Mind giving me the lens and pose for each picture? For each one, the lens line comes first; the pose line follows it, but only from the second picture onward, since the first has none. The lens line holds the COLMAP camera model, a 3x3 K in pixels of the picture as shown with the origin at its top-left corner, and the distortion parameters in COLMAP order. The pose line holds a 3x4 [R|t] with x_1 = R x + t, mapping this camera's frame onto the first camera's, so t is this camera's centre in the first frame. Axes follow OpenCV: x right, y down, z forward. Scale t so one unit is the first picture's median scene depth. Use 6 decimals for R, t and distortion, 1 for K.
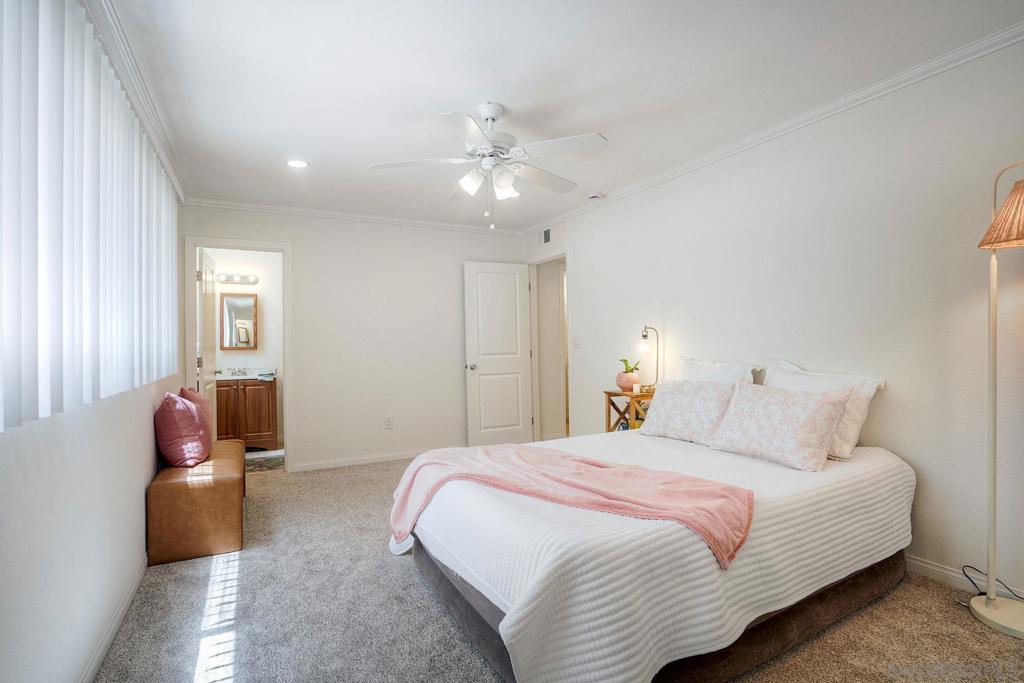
lens RADIAL K [[476.0, 0, 505.9], [0, 476.0, 343.6], [0, 0, 1]] dist [-0.055761, 0.020024]
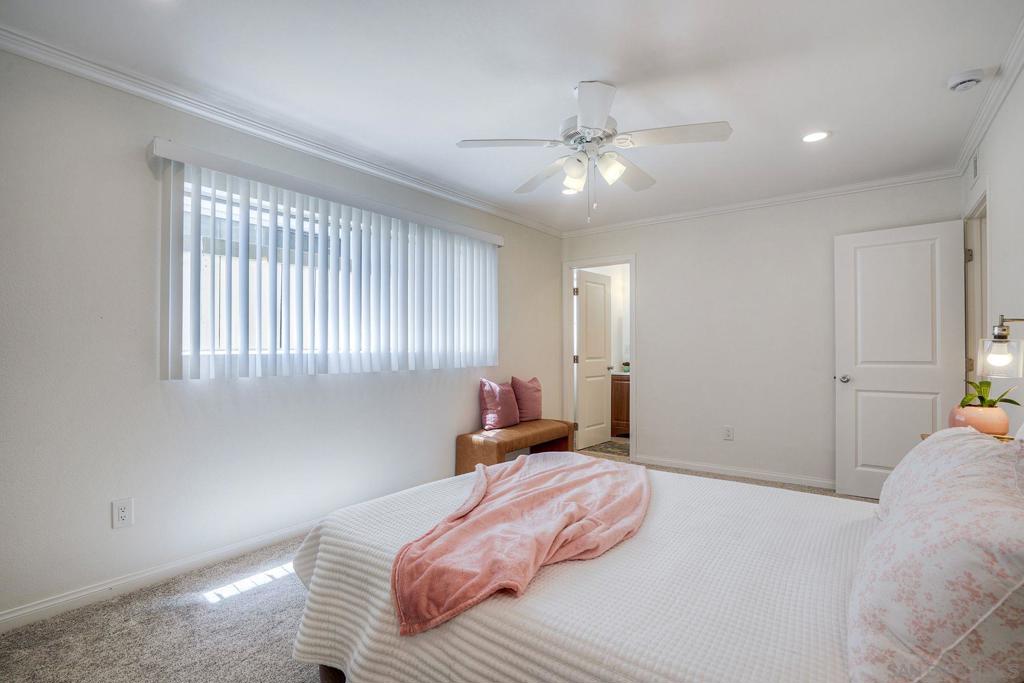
lens RADIAL K [[476.0, 0, 505.9], [0, 476.0, 343.6], [0, 0, 1]] dist [-0.055761, 0.020024]
pose [[0.408257, 0.006692, -0.912843, 0.673247], [-0.002871, 0.999978, 0.006047, -0.013492], [0.912863, 0.000152, 0.408267, 0.437517]]
